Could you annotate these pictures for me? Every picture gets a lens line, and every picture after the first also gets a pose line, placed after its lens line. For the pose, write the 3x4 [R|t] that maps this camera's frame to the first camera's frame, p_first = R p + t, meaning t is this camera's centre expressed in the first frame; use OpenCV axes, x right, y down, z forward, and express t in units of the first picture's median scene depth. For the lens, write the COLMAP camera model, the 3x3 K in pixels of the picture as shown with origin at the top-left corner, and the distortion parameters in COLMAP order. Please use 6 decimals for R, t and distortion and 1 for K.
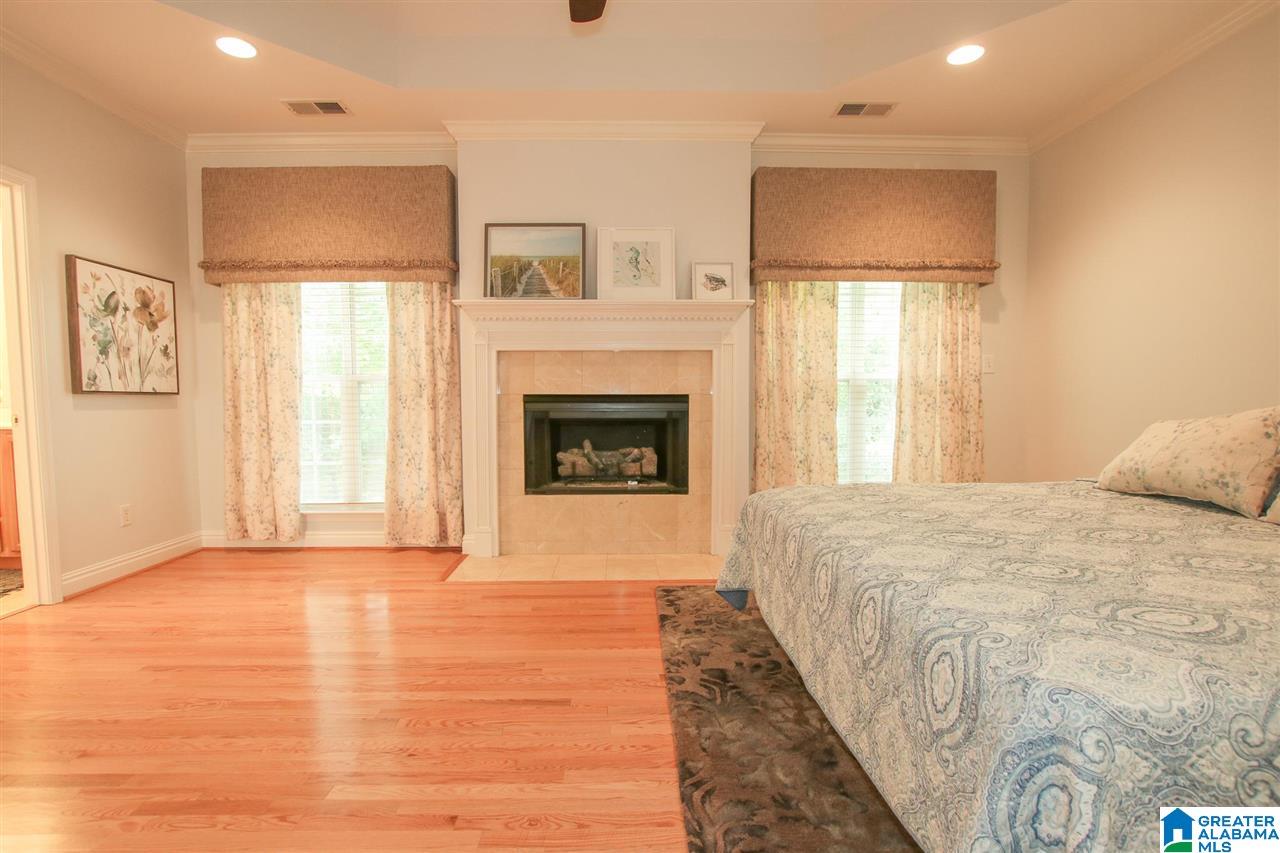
lens RADIAL K [[603.3, 0, 628.4], [0, 603.3, 438.6], [0, 0, 1]] dist [-0.039643, 0.009408]
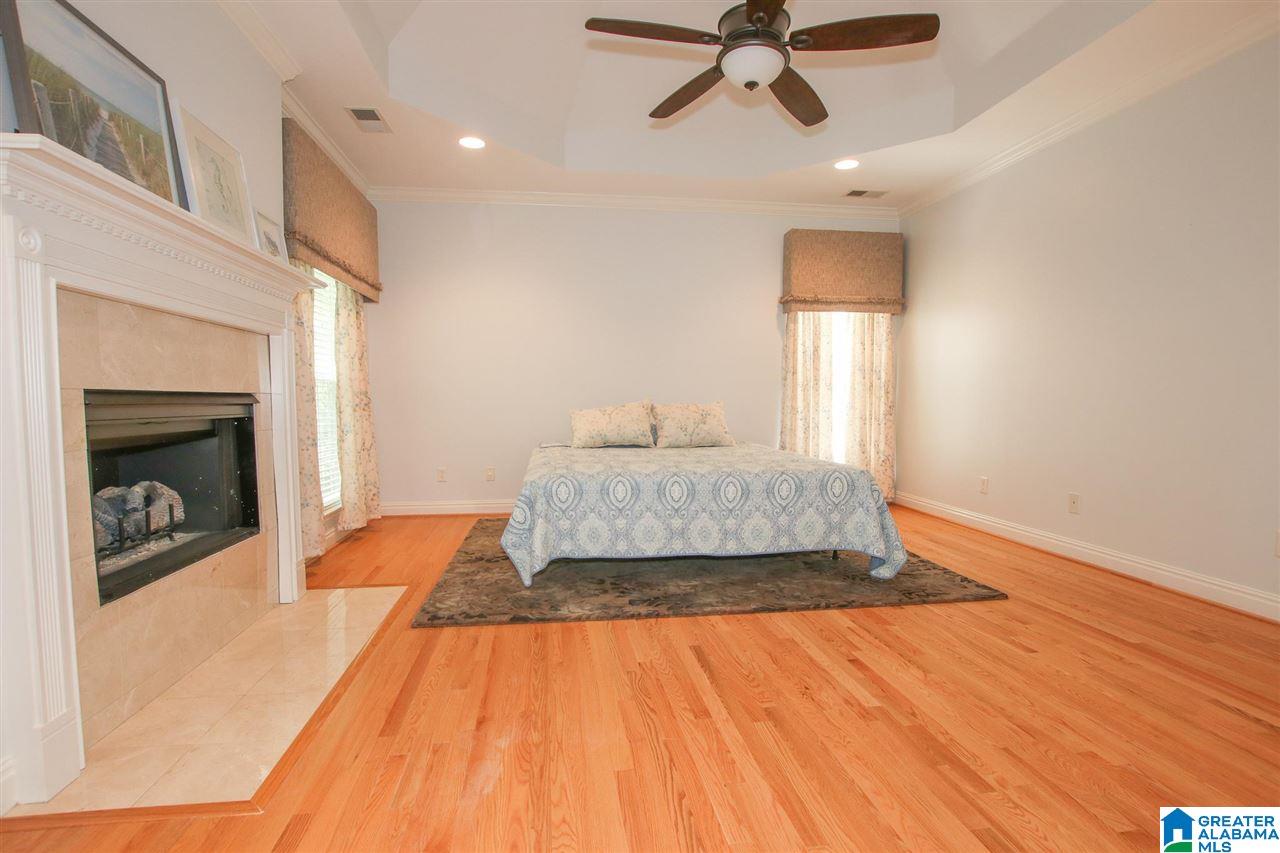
lens RADIAL K [[611.4, 0, 640.9], [0, 611.4, 438.9], [0, 0, 1]] dist [-0.031429, 0.000572]
pose [[-0.134457, -0.061707, 0.988996, -0.677958], [0.066618, 0.995238, 0.071153, -0.040124], [-0.988678, 0.075452, -0.129706, 0.650561]]
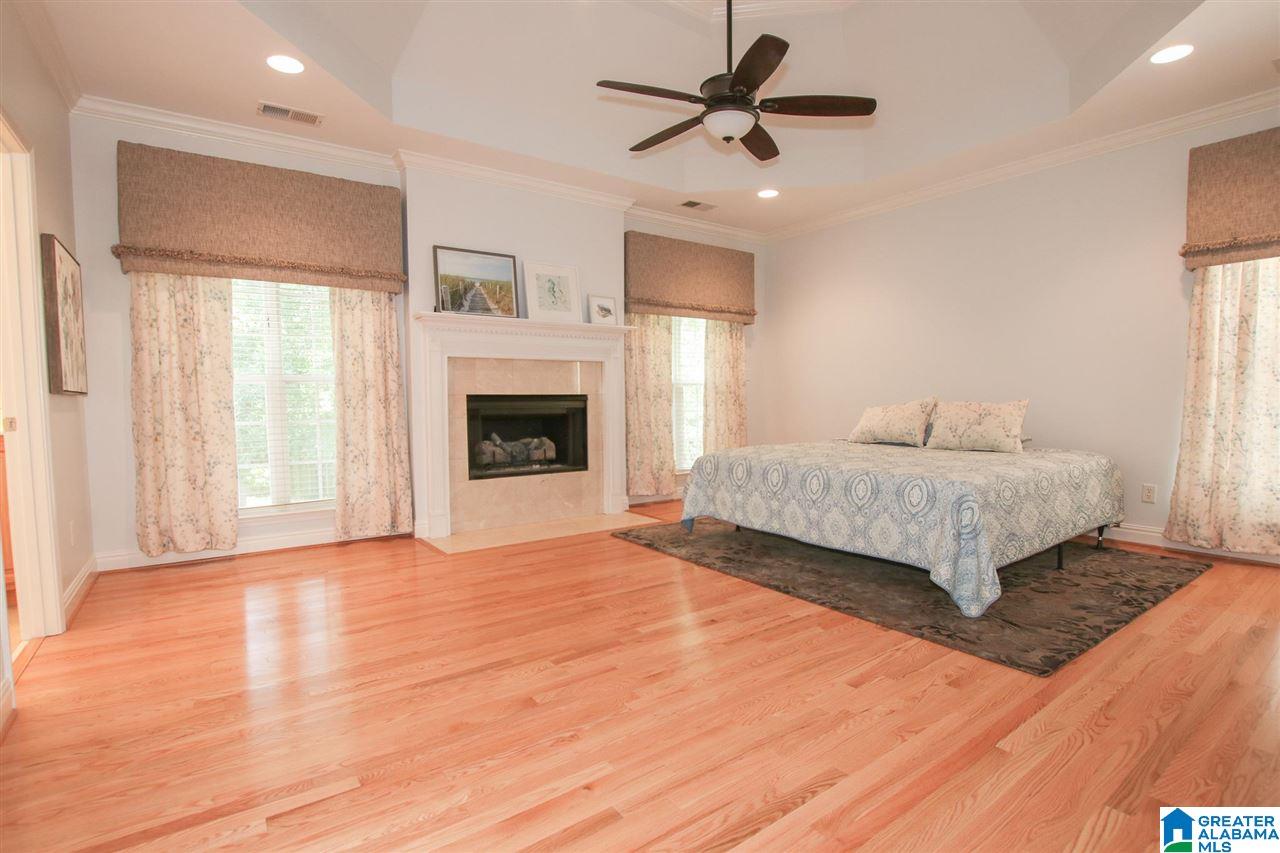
lens RADIAL K [[627.4, 0, 631.1], [0, 627.4, 440.2], [0, 0, 1]] dist [-0.043909, 0.011507]
pose [[0.824360, -0.040911, 0.564585, -0.604511], [0.041154, 0.999077, 0.012306, 0.013583], [-0.564568, 0.013090, 0.825283, -0.185413]]
